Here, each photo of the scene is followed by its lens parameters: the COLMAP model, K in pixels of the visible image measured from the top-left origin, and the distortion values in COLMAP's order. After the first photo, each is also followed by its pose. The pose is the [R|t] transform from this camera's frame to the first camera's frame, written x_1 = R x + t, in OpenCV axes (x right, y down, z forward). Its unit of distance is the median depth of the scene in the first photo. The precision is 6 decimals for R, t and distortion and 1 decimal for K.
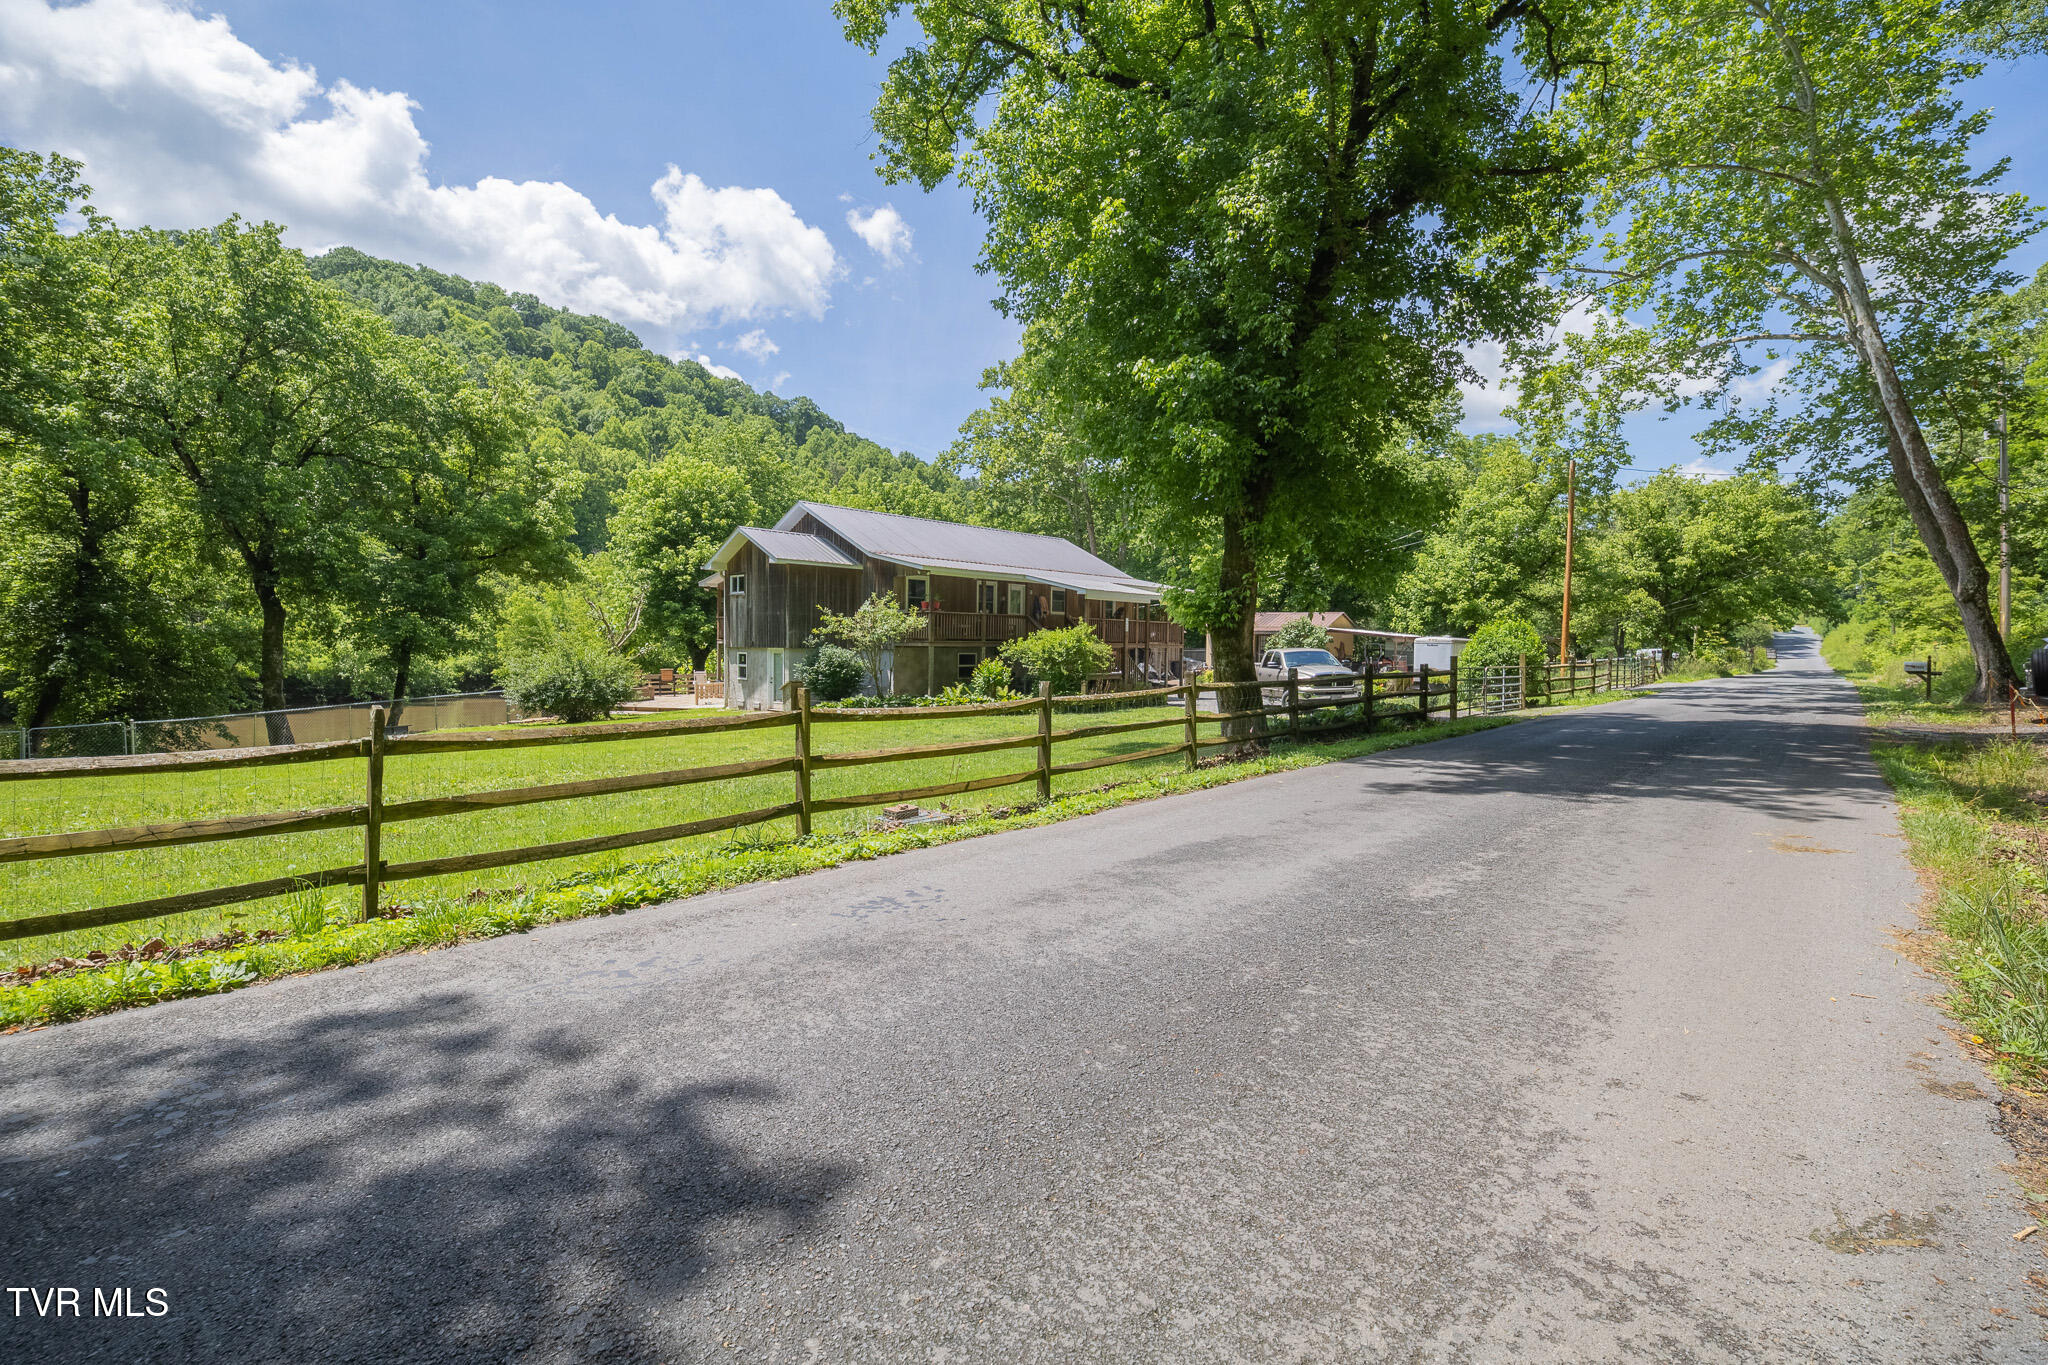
lens RADIAL K [[904.4, 0, 997.0], [0, 904.4, 670.3], [0, 0, 1]] dist [-0.001664, -0.000214]
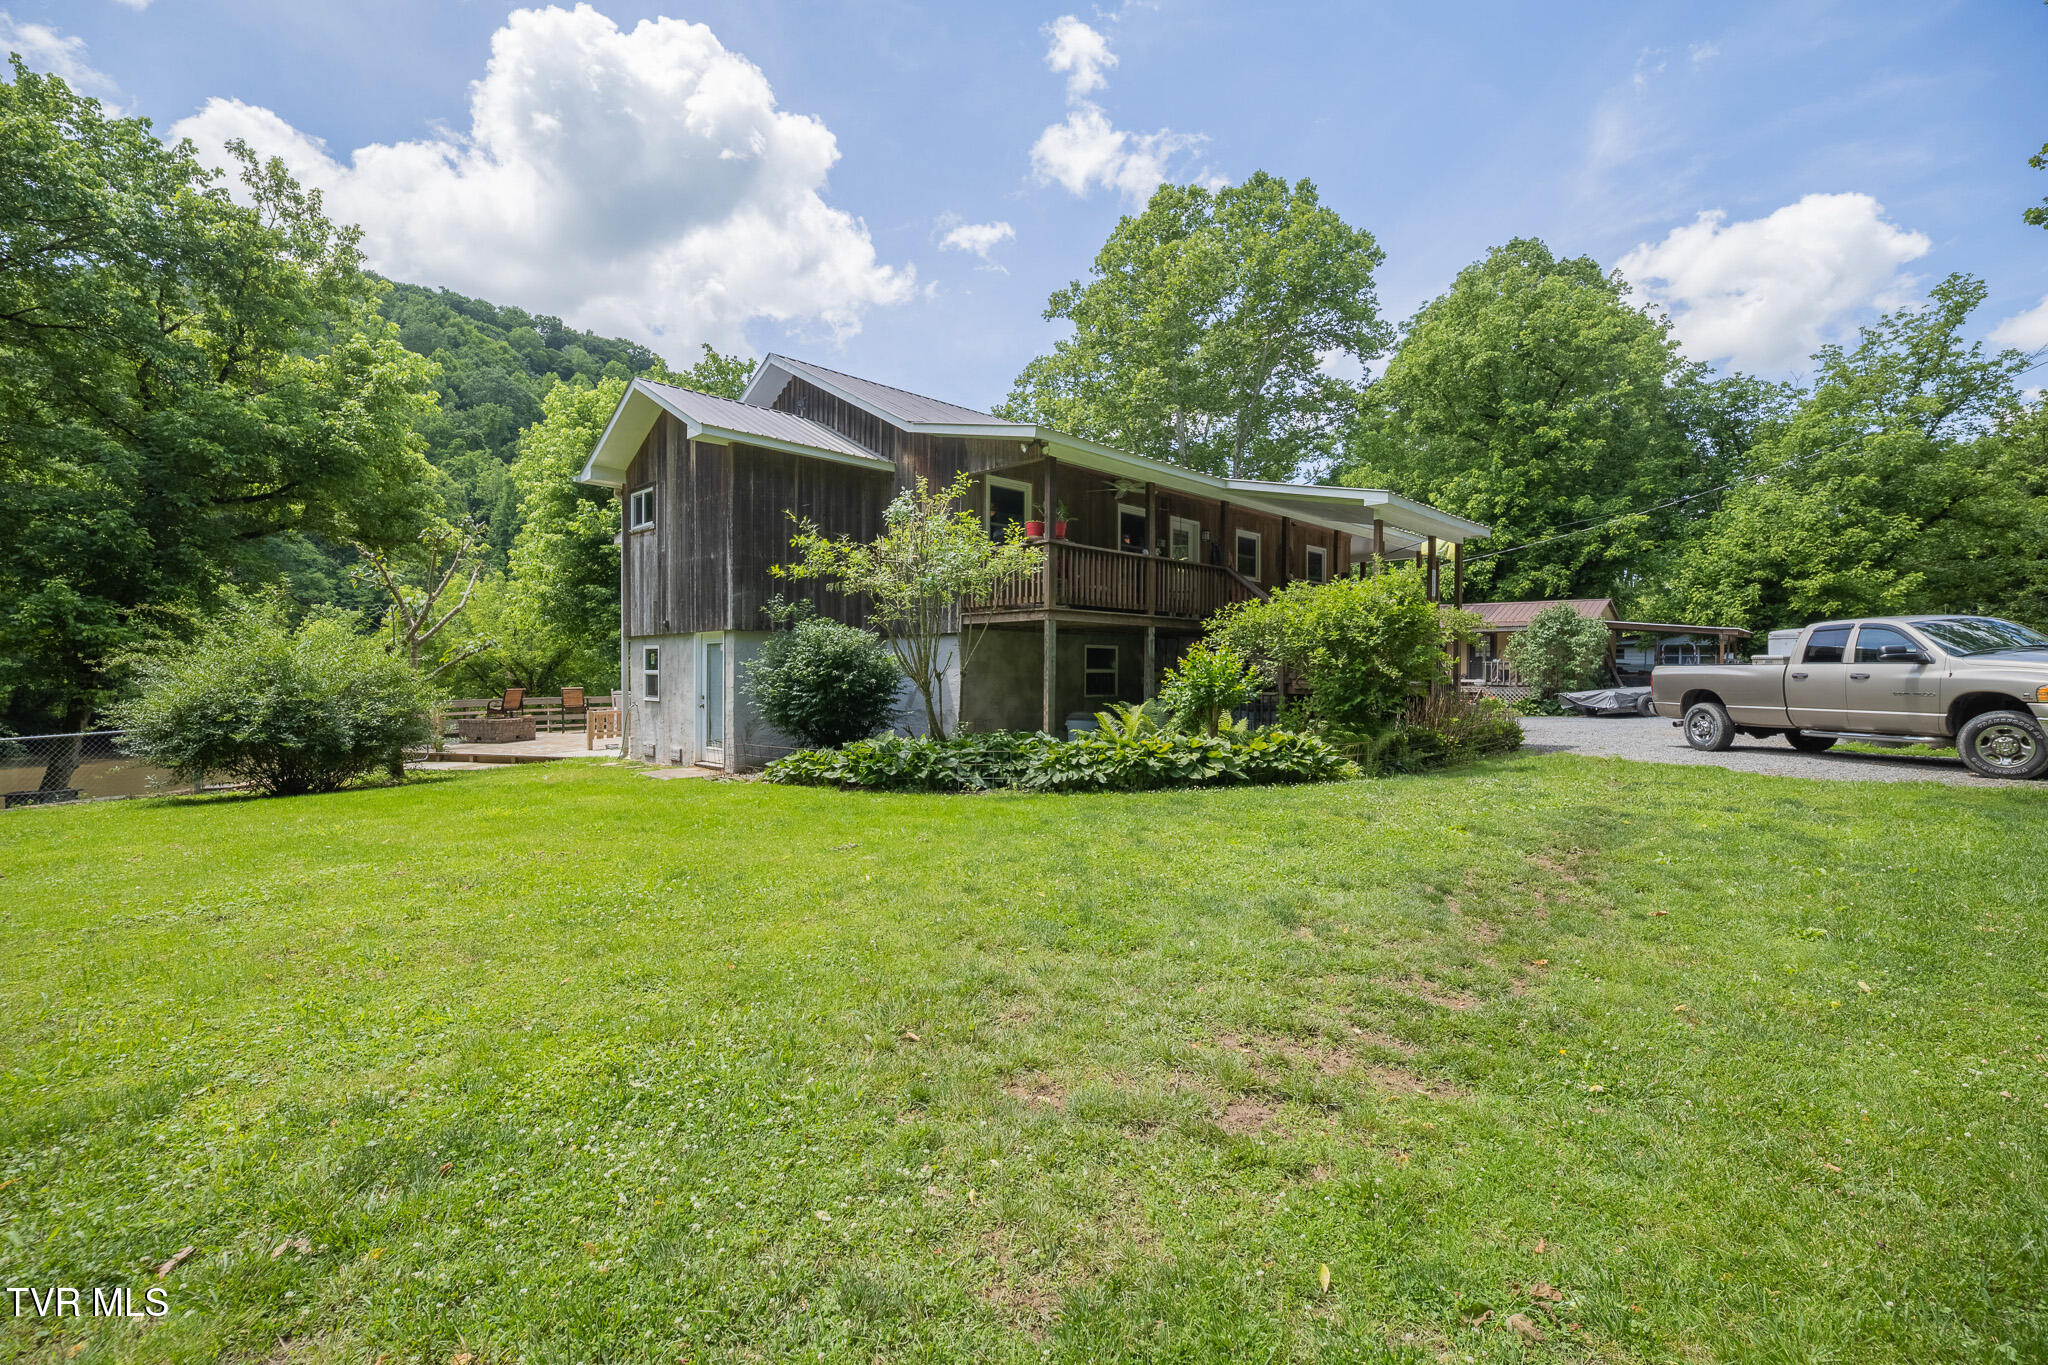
lens RADIAL K [[889.8, 0, 1011.0], [0, 889.8, 674.4], [0, 0, 1]] dist [-0.009476, -0.001118]
pose [[0.999884, -0.007014, -0.013509, -0.055259], [0.006672, 0.999660, -0.025187, 0.006960], [0.013681, 0.025094, 0.999591, 0.364824]]
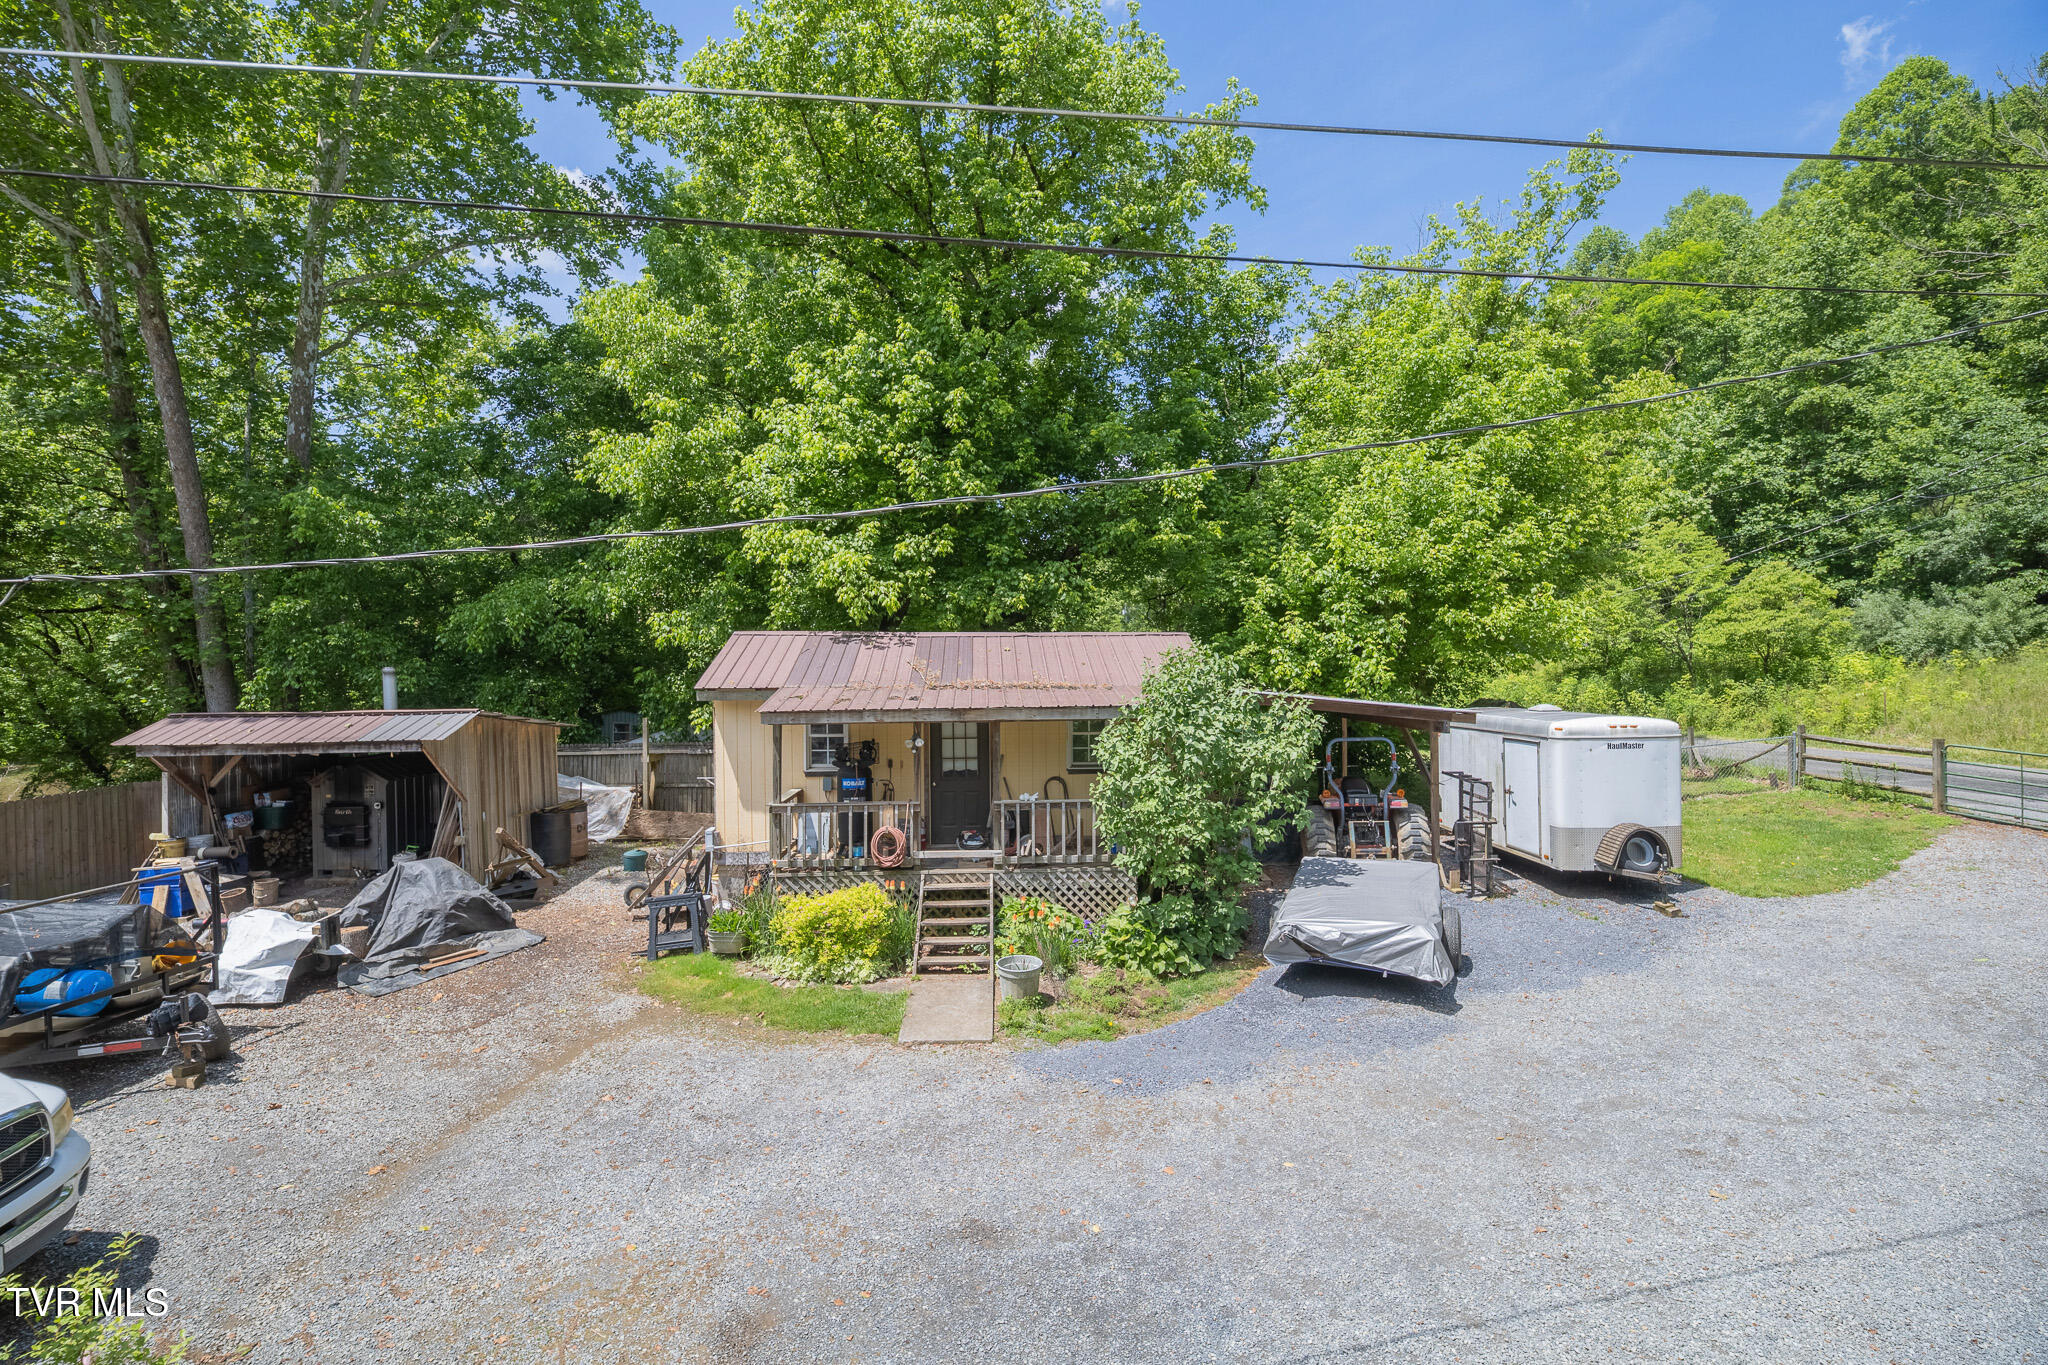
lens RADIAL K [[889.8, 0, 1011.0], [0, 889.8, 674.4], [0, 0, 1]] dist [-0.009476, -0.001118]
pose [[0.693125, -0.020686, 0.720520, 0.130390], [0.037663, 0.999262, -0.007542, -0.053447], [-0.719833, 0.032365, 0.693393, 0.896728]]
